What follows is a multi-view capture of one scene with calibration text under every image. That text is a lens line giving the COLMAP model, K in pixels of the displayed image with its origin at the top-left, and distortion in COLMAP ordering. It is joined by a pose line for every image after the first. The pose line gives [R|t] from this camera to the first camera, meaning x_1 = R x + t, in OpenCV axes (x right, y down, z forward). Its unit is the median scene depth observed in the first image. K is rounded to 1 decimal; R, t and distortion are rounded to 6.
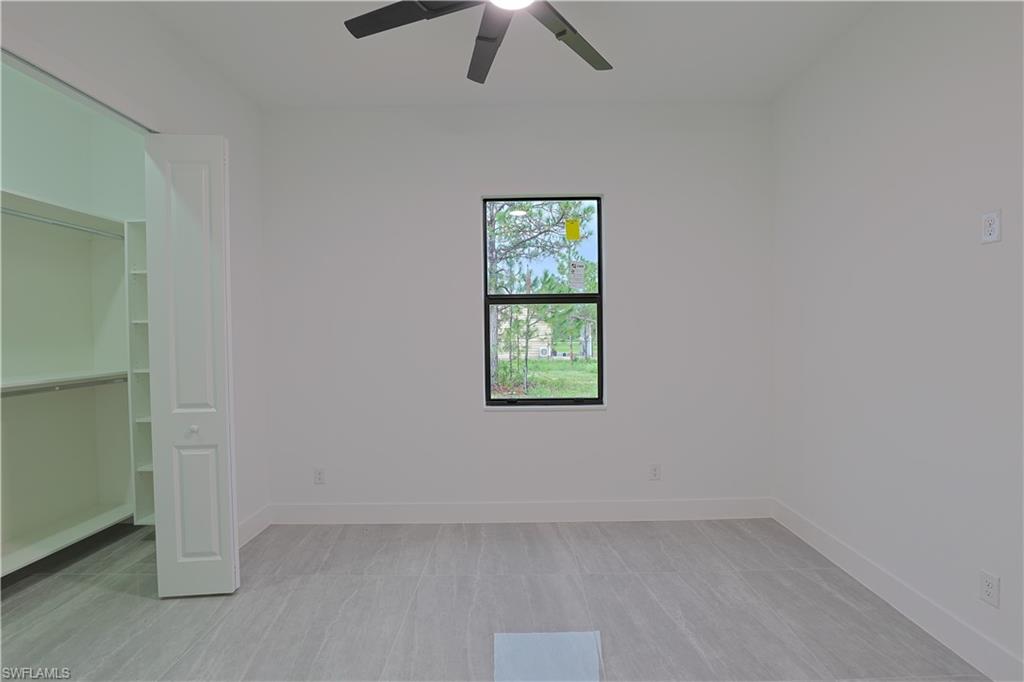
lens RADIAL K [[499.4, 0, 510.1], [0, 499.4, 339.6], [0, 0, 1]] dist [-0.033511, -0.000586]
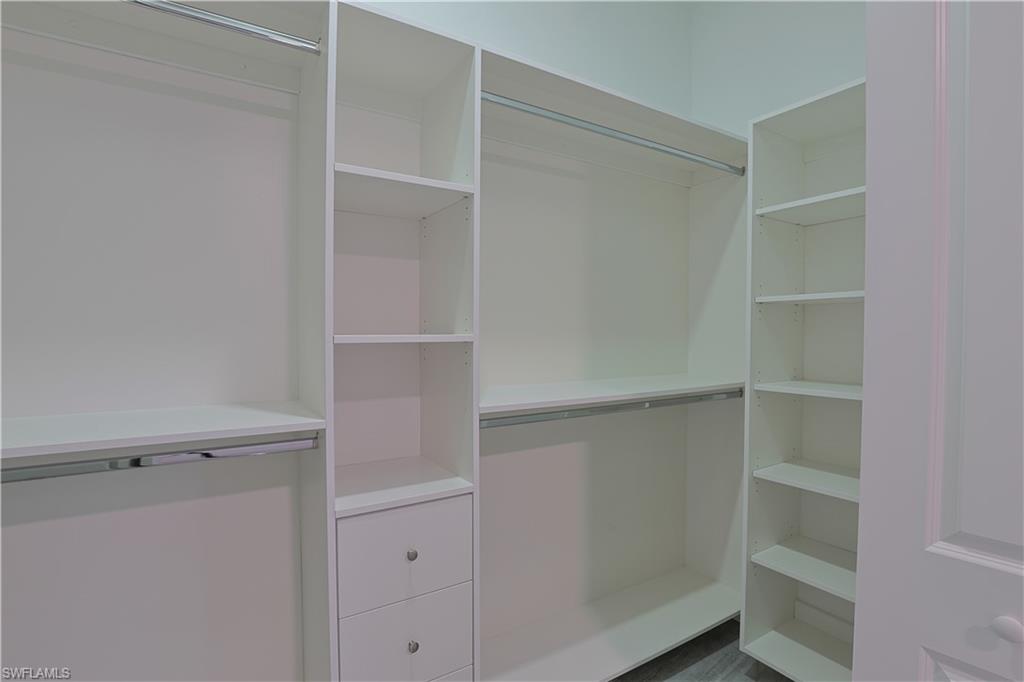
lens RADIAL K [[499.4, 0, 508.3], [0, 499.4, 338.7], [0, 0, 1]] dist [-0.033511, -0.000586]
pose [[0.535038, 0.030761, -0.844268, -0.449260], [-0.024062, 0.999486, 0.021168, 0.003730], [0.844485, 0.008989, 0.535503, 0.460486]]
